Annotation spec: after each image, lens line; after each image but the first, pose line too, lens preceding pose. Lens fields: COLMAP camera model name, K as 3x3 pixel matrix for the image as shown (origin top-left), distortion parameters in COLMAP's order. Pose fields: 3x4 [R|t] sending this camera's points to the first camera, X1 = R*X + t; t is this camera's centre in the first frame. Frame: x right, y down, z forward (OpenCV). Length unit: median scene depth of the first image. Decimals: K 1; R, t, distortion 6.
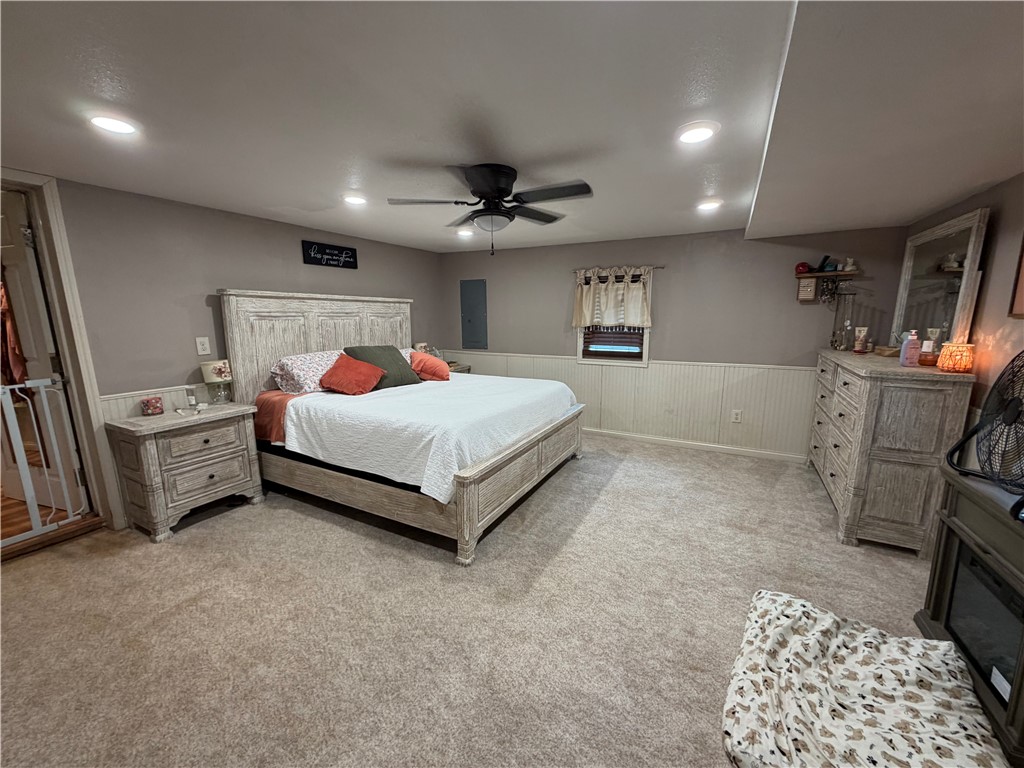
lens RADIAL K [[407.1, 0, 510.0], [0, 407.1, 386.5], [0, 0, 1]] dist [-0.001170, 0.000107]
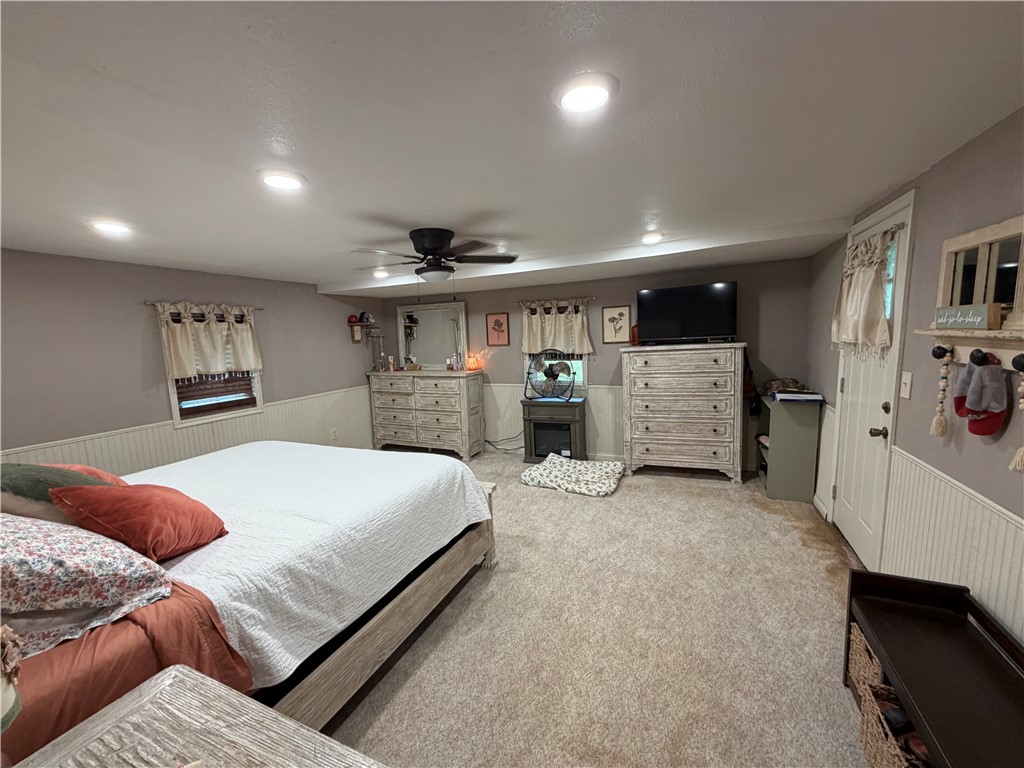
lens RADIAL K [[407.1, 0, 510.0], [0, 407.1, 386.5], [0, 0, 1]] dist [-0.001170, 0.000107]
pose [[-0.069666, -0.117247, 0.990656, -0.654181], [0.216840, 0.967545, 0.129761, -0.105820], [-0.973718, 0.223854, -0.041982, 0.483191]]
